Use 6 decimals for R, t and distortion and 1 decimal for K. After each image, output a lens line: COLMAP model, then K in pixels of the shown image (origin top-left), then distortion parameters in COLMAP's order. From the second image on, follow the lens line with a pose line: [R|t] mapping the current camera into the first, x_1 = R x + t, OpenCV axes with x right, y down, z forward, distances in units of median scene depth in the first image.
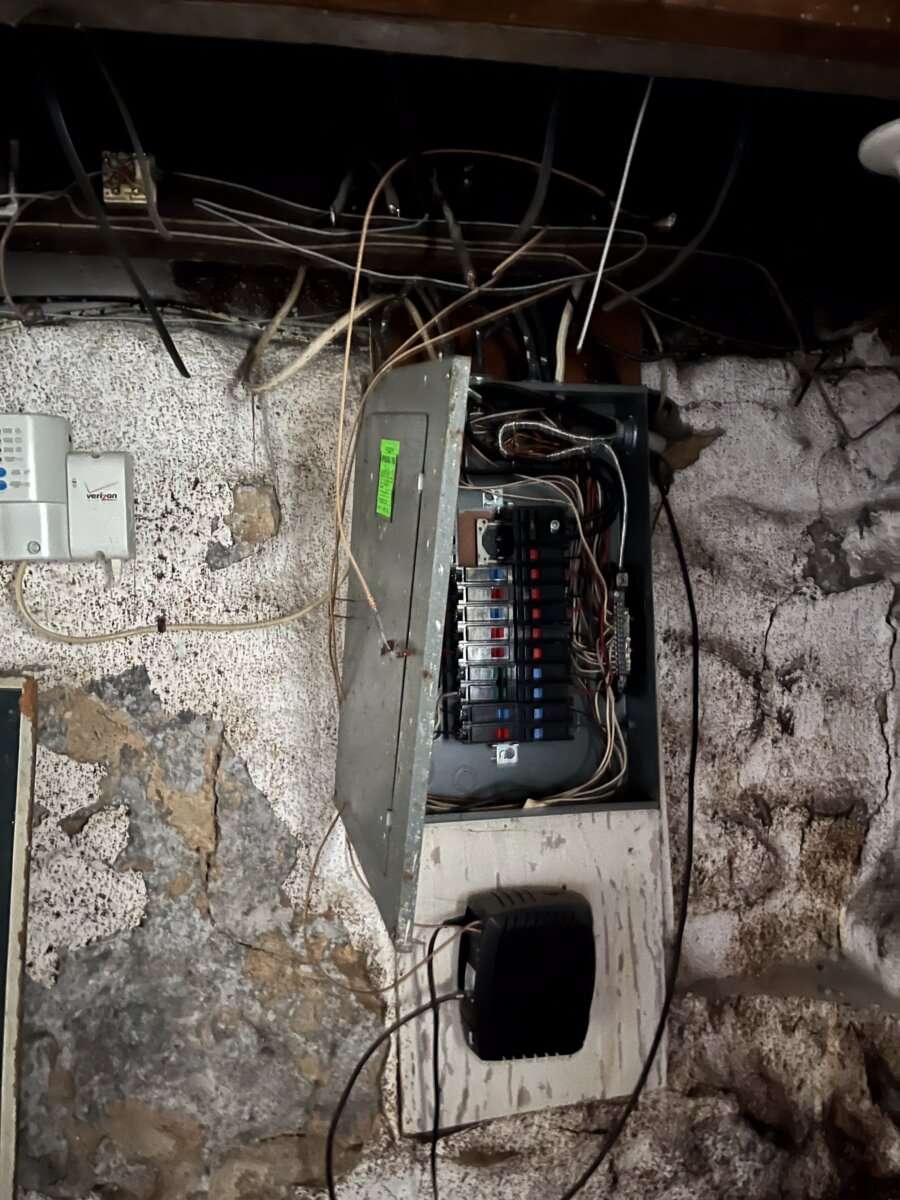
lens RADIAL K [[929.3, 0, 449.2], [0, 929.3, 620.6], [0, 0, 1]] dist [0.002447, 0.005667]
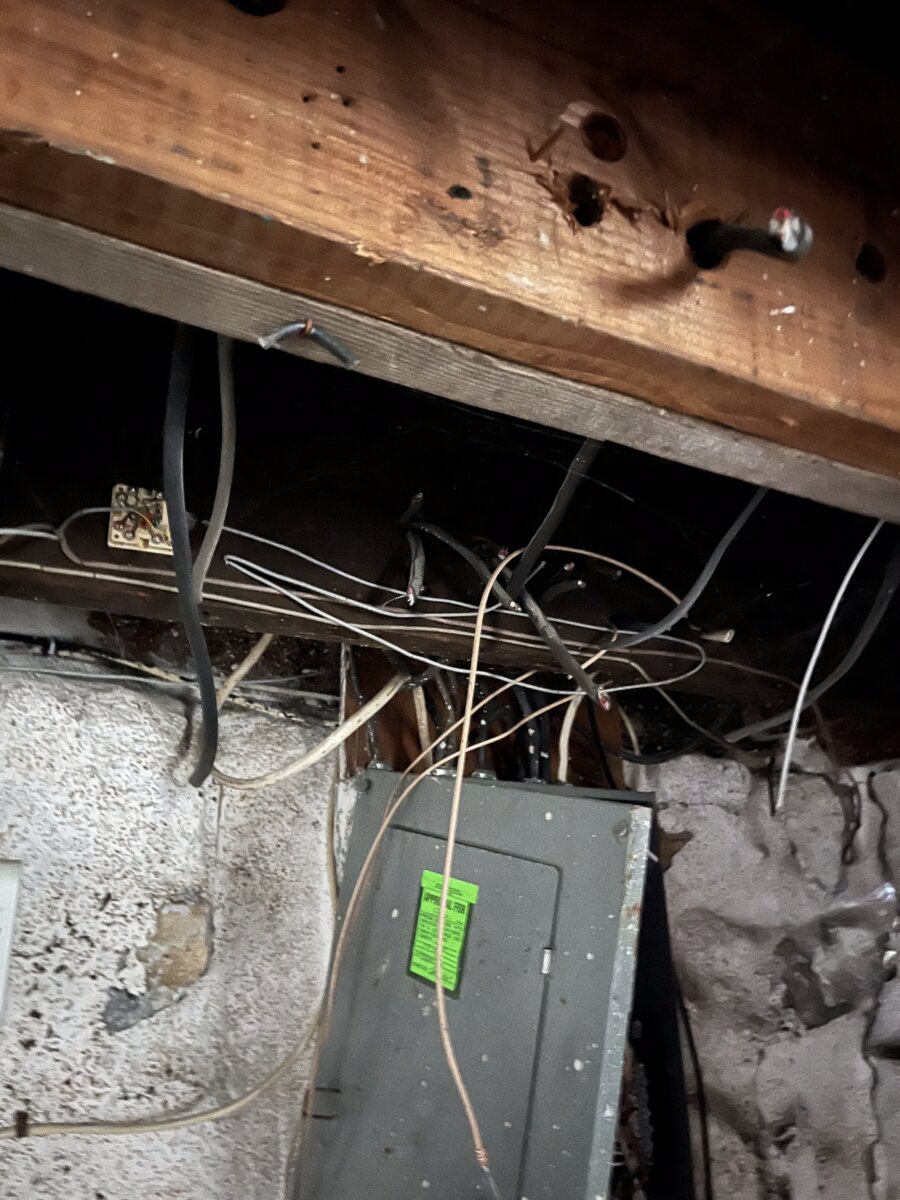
lens RADIAL K [[901.3, 0, 439.8], [0, 901.3, 599.5], [0, 0, 1]] dist [0.090014, -0.130706]
pose [[0.952253, 0.110493, 0.284615, -0.251110], [-0.006126, 0.938943, -0.344018, -0.123884], [-0.305249, 0.325848, 0.894788, 0.216049]]
